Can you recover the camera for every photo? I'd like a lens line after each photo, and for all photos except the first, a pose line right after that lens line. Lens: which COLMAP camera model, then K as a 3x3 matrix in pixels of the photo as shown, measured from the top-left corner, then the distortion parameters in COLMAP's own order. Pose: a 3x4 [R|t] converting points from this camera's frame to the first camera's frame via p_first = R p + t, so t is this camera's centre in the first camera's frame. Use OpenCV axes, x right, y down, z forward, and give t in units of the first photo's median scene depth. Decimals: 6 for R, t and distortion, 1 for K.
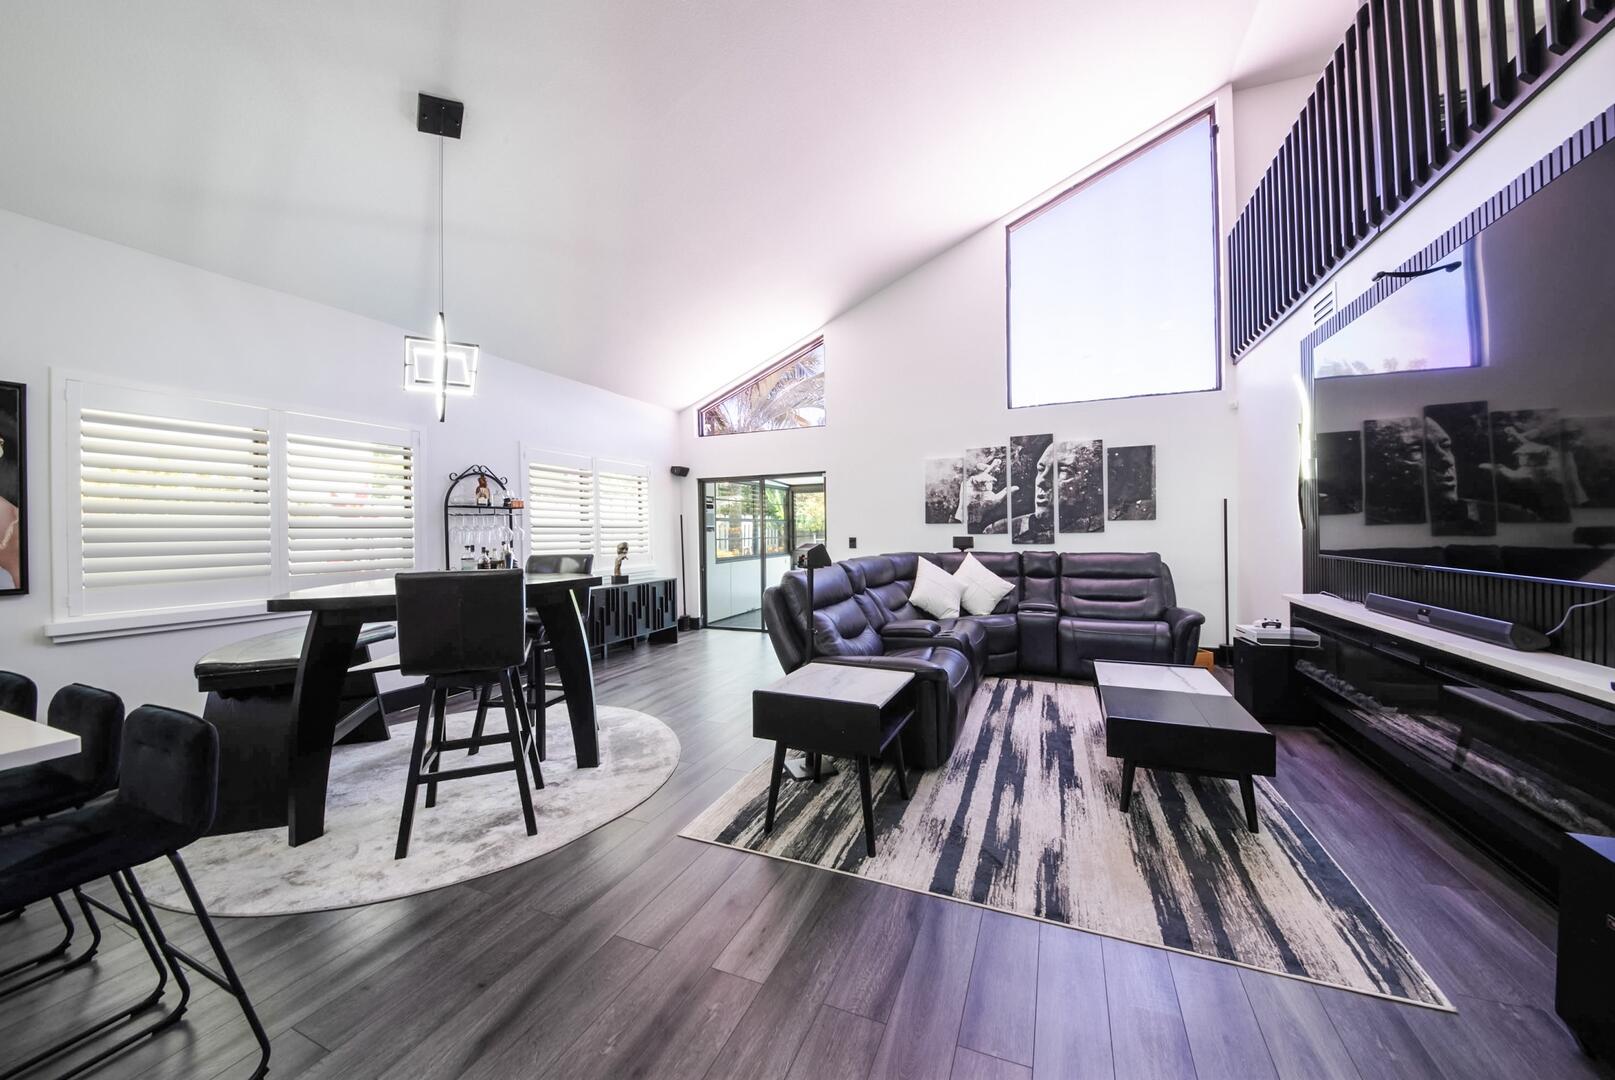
lens RADIAL K [[578.4, 0, 806.2], [0, 578.4, 533.3], [0, 0, 1]] dist [-0.005455, -0.005487]
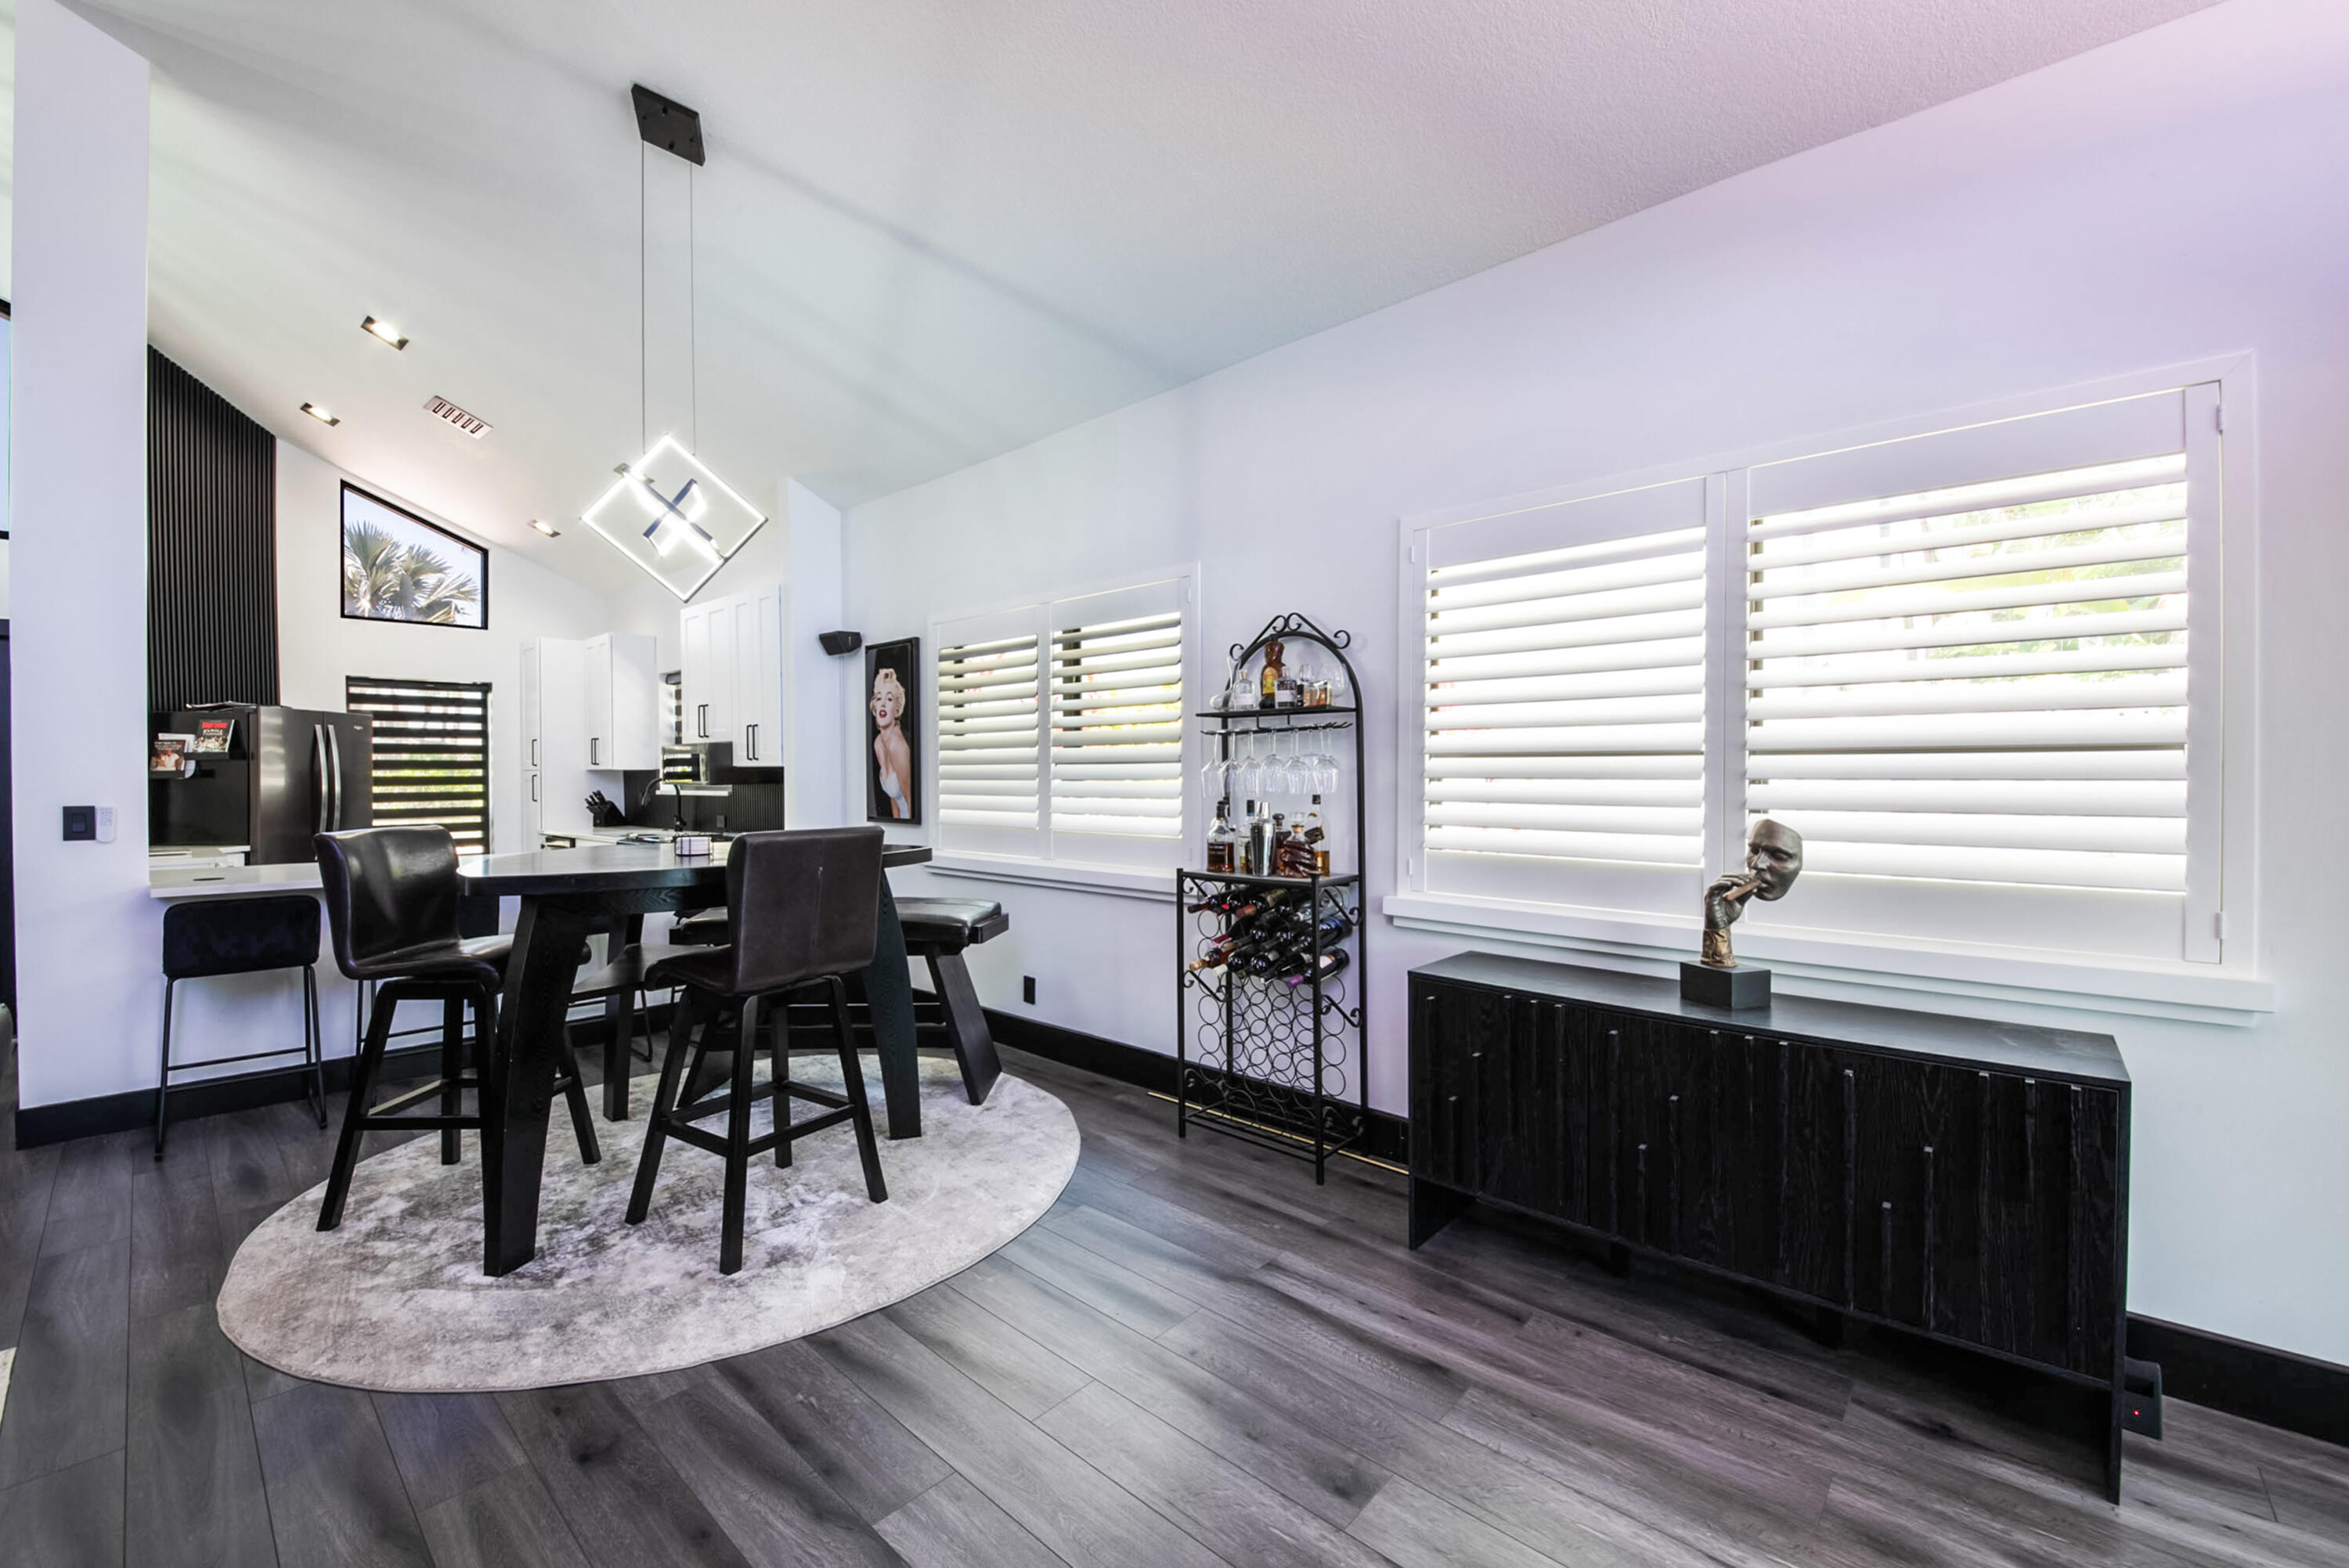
lens RADIAL K [[944.1, 0, 1156.6], [0, 944.1, 783.4], [0, 0, 1]] dist [-0.001362, -0.002354]
pose [[-0.330505, 0.026875, -0.943422, 0.112989], [0.004196, 0.999626, 0.027006, -0.011673], [0.943795, 0.004967, -0.330494, 1.070144]]
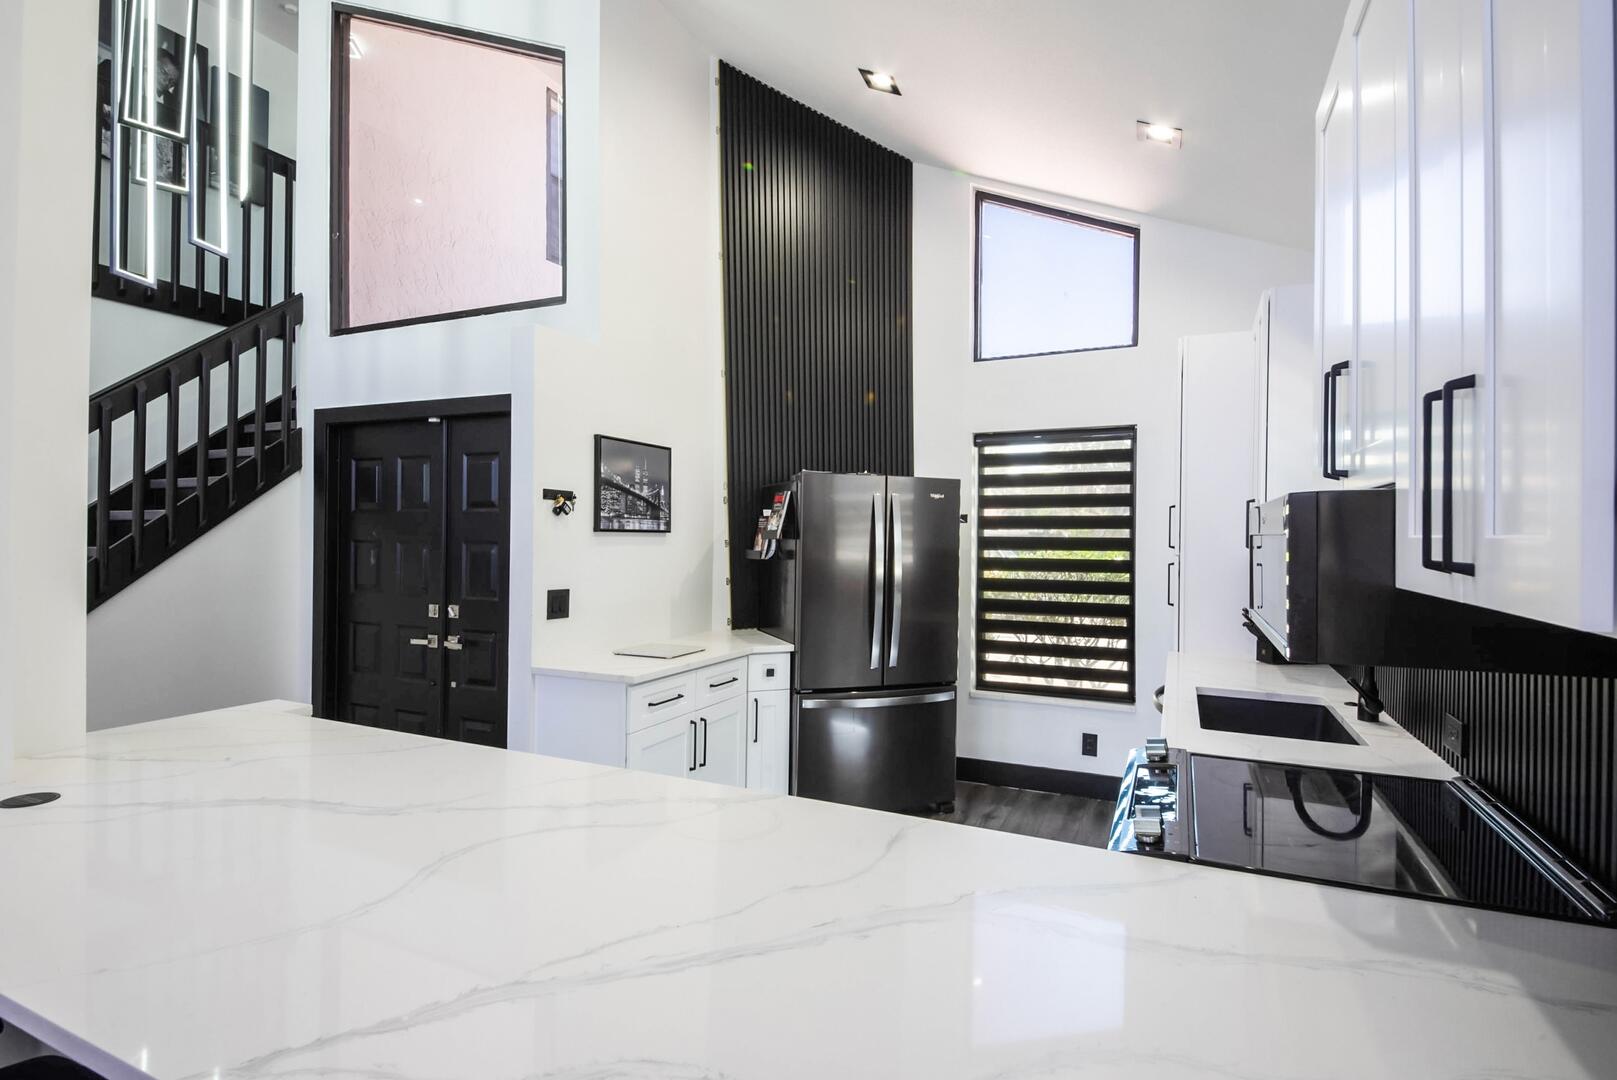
lens RADIAL K [[787.7, 0, 802.2], [0, 787.7, 530.5], [0, 0, 1]] dist [0.071214, -0.004260]
pose [[-0.998906, 0.007344, 0.046180, -0.625055], [0.006898, 0.999928, -0.009799, -0.015062], [-0.046249, -0.009469, -0.998885, 0.447655]]
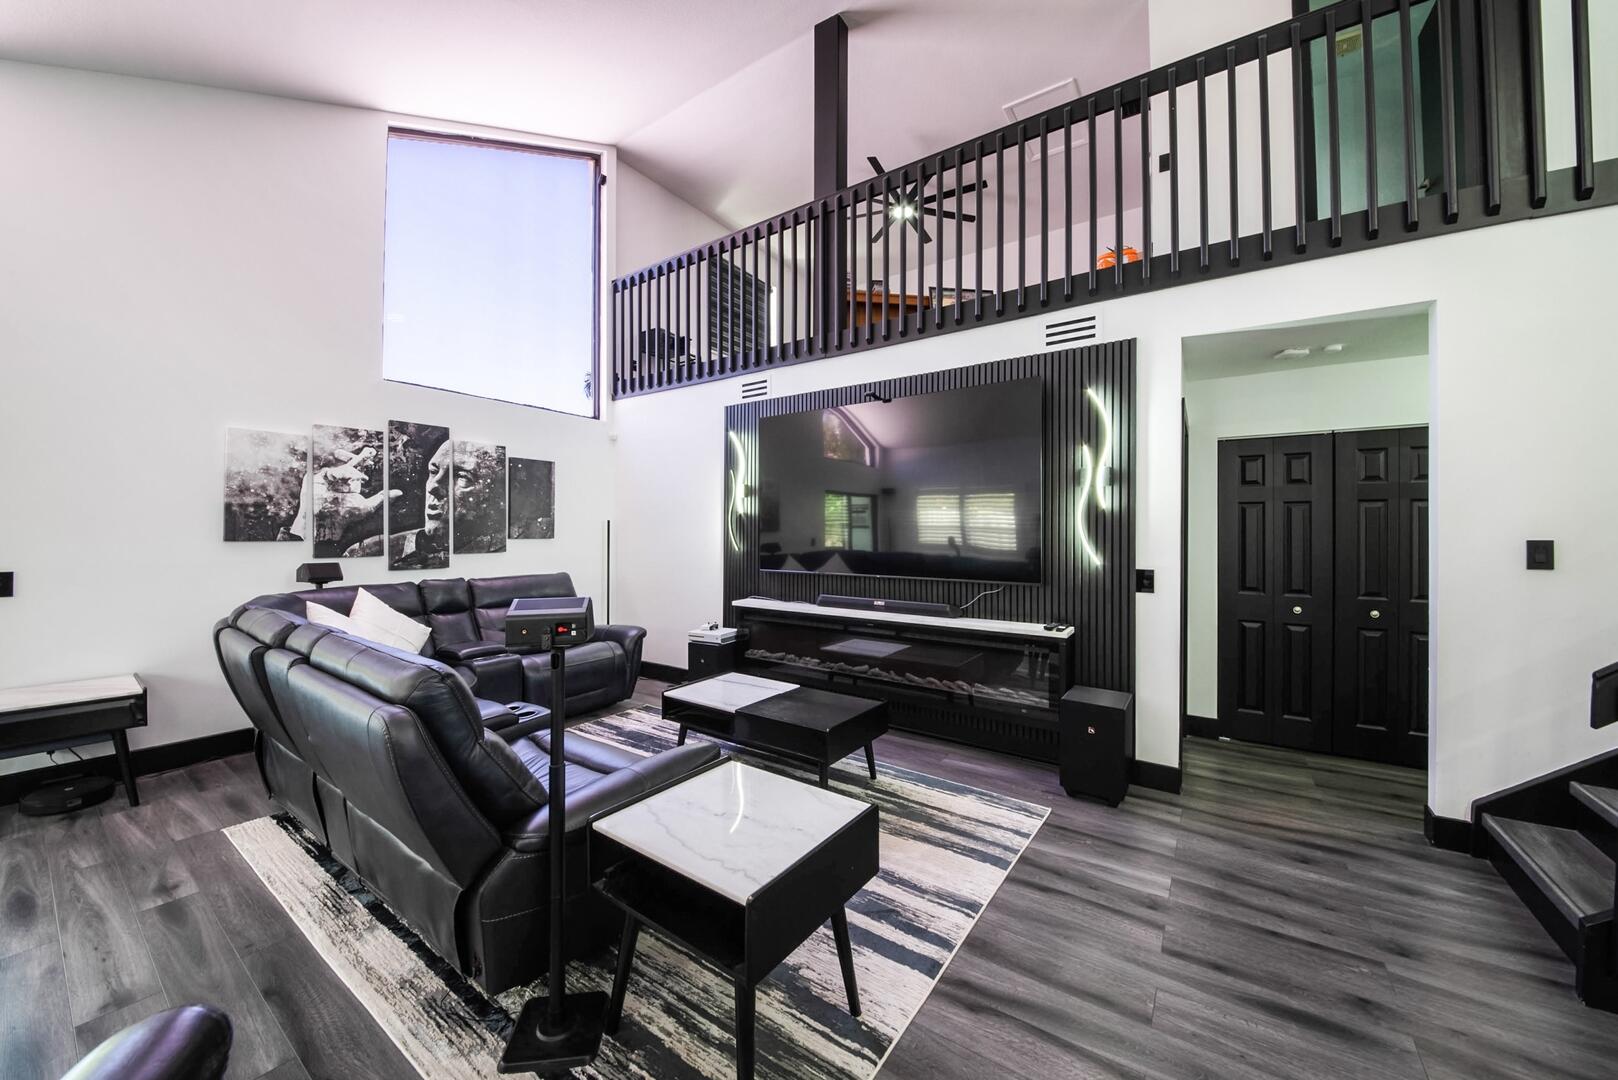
lens RADIAL K [[579.5, 0, 821.5], [0, 579.5, 532.6], [0, 0, 1]] dist [-0.005455, -0.005487]
pose [[0.201578, 0.014155, 0.979370, -0.271979], [0.000359, 0.999894, -0.014525, -0.020383], [-0.979472, 0.003279, 0.201552, 0.386644]]
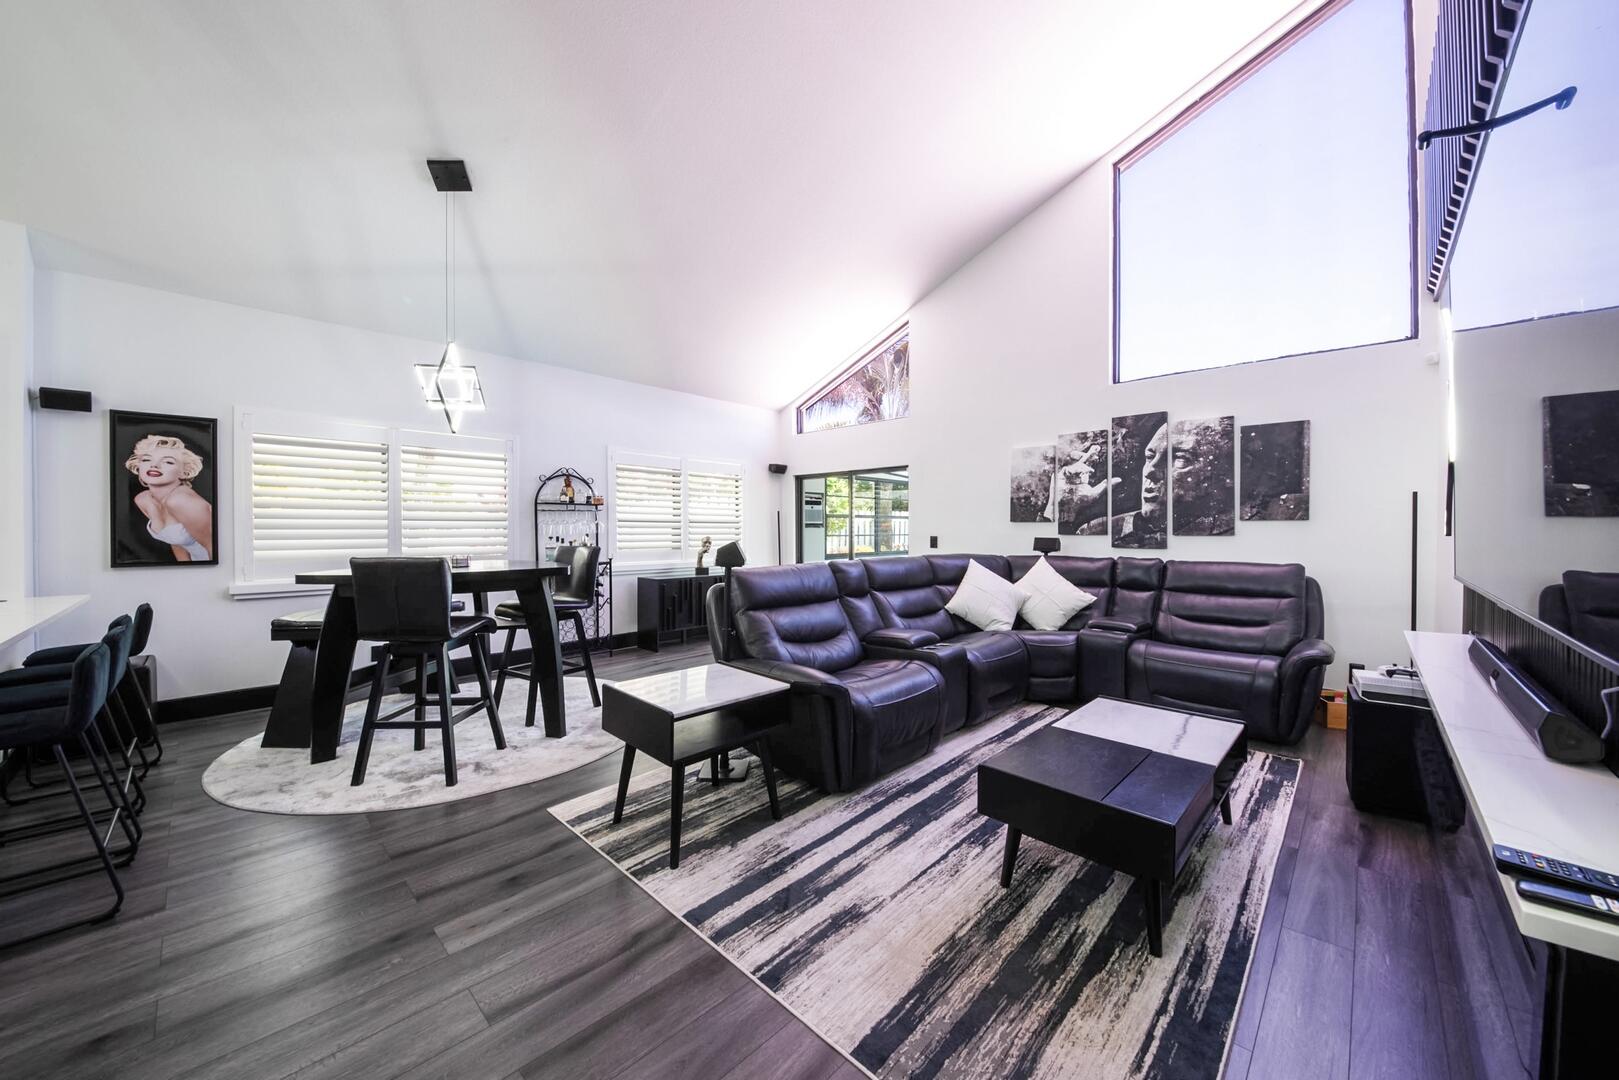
lens RADIAL K [[579.8, 0, 808.7], [0, 579.8, 536.6], [0, 0, 1]] dist [-0.005455, -0.005487]
pose [[0.934697, 0.018420, -0.354968, 0.282632], [-0.014576, 0.999803, 0.013499, -0.002530], [0.355147, -0.007443, 0.934781, 0.080639]]
